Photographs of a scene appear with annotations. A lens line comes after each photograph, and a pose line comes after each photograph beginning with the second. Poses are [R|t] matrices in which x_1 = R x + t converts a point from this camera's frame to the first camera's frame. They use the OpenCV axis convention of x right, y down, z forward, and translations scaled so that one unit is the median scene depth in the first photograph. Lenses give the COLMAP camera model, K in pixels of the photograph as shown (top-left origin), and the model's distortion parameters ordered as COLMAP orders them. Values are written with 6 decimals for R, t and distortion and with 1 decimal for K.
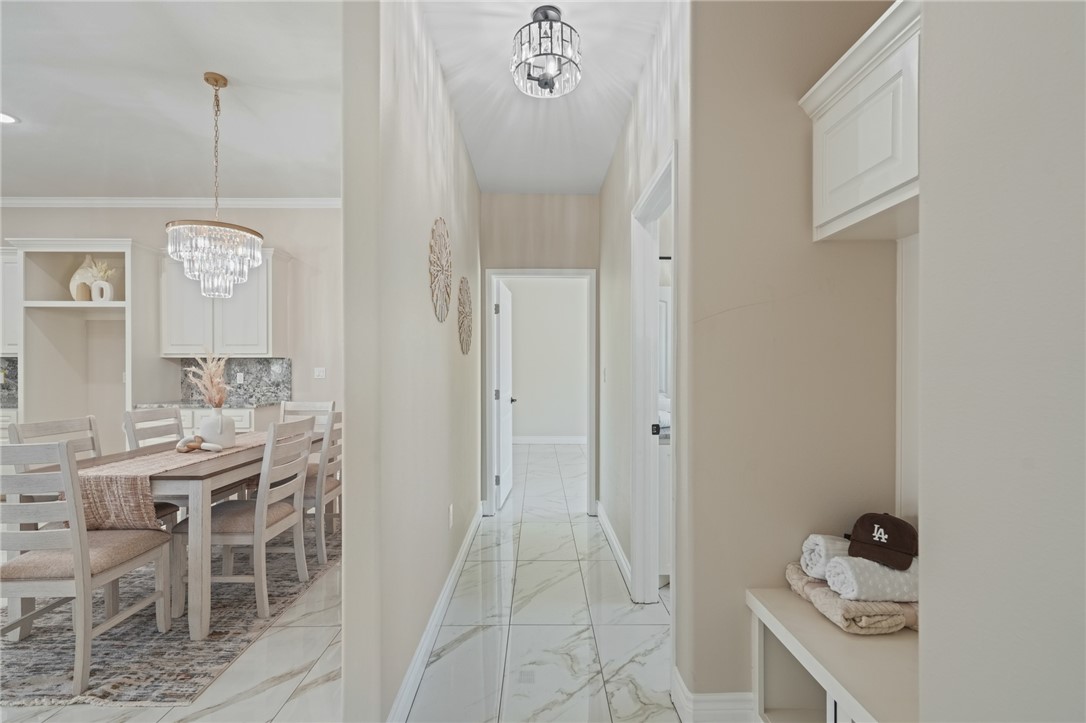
lens RADIAL K [[496.6, 0, 534.8], [0, 496.6, 367.0], [0, 0, 1]] dist [0.013670, -0.000477]
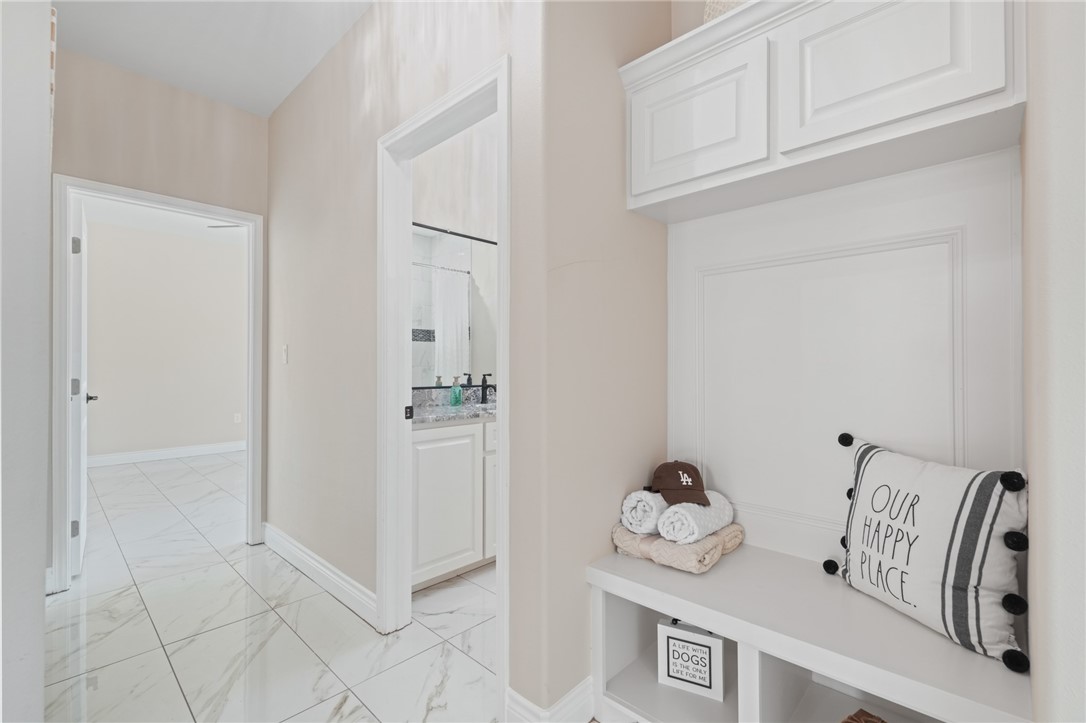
lens RADIAL K [[481.2, 0, 550.9], [0, 481.2, 360.8], [0, 0, 1]] dist [0.000672, 0.000408]
pose [[0.679861, 0.006407, 0.733313, -0.117947], [-0.000434, 0.999965, -0.008335, 0.030007], [-0.733341, 0.005348, 0.679840, 0.185556]]
